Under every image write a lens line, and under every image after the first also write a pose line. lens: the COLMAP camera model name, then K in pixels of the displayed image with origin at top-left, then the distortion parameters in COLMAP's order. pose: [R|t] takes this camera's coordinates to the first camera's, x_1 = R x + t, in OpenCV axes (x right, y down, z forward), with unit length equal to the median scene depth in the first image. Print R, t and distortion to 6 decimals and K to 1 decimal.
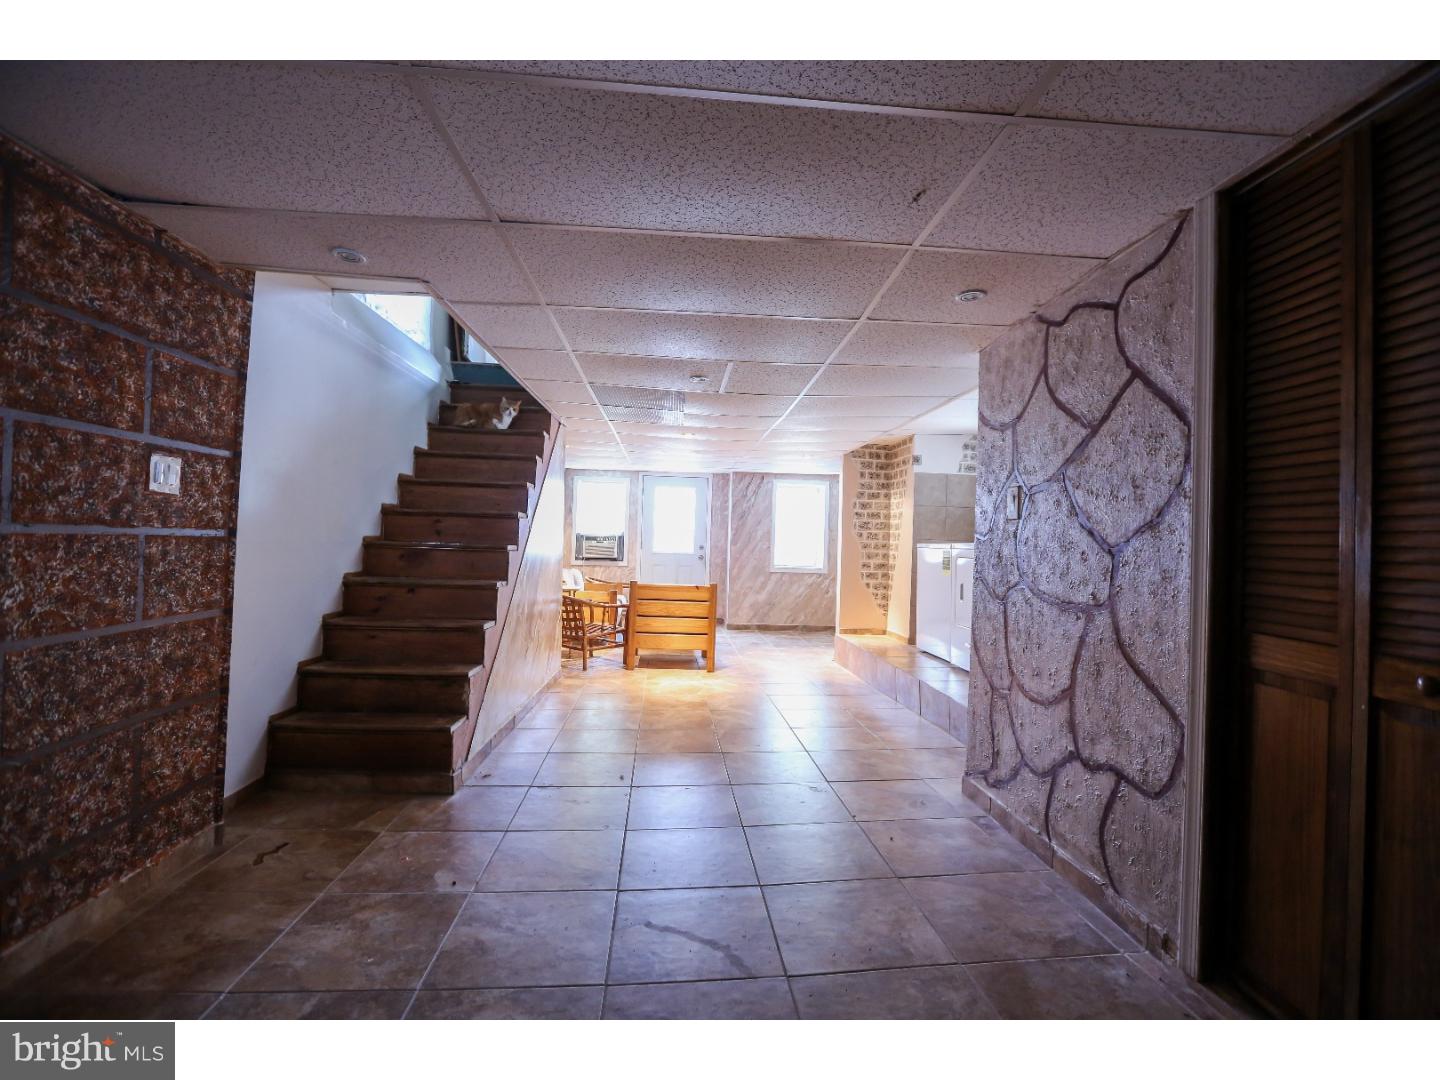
lens RADIAL K [[649.6, 0, 718.4], [0, 649.6, 530.4], [0, 0, 1]] dist [-0.056737, 0.020163]
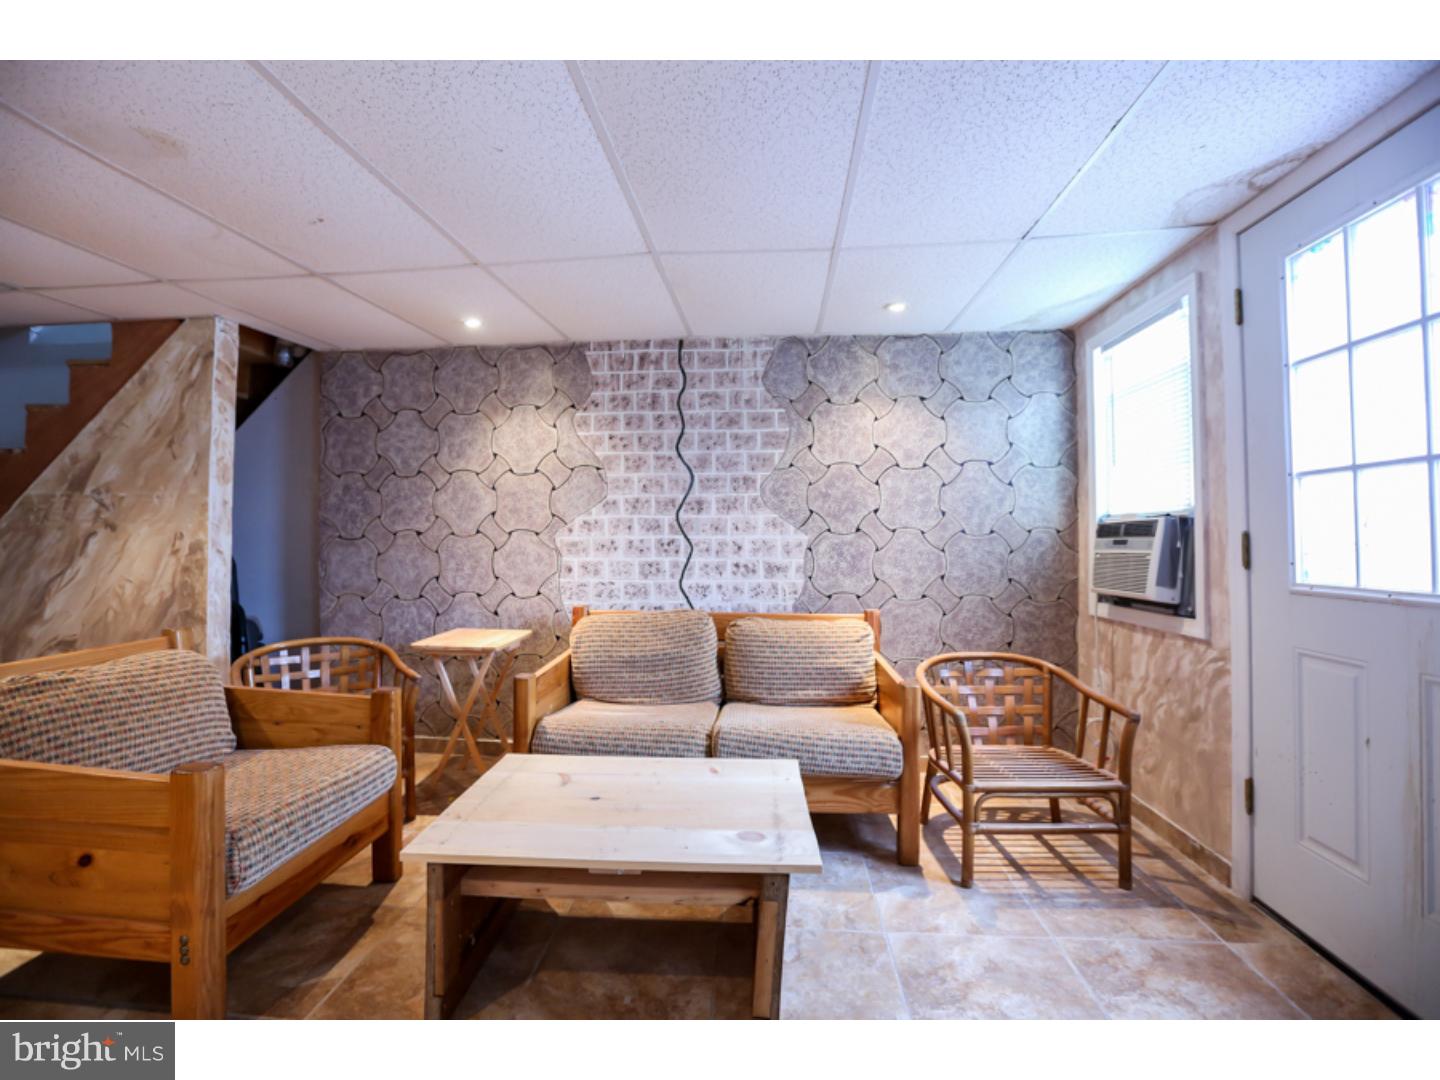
lens RADIAL K [[649.6, 0, 718.4], [0, 649.6, 530.4], [0, 0, 1]] dist [-0.056737, 0.020163]
pose [[-0.166905, -0.044052, -0.984988, 0.110955], [0.011605, 0.998844, -0.046638, 0.021962], [0.985905, -0.019215, -0.166201, 0.807405]]
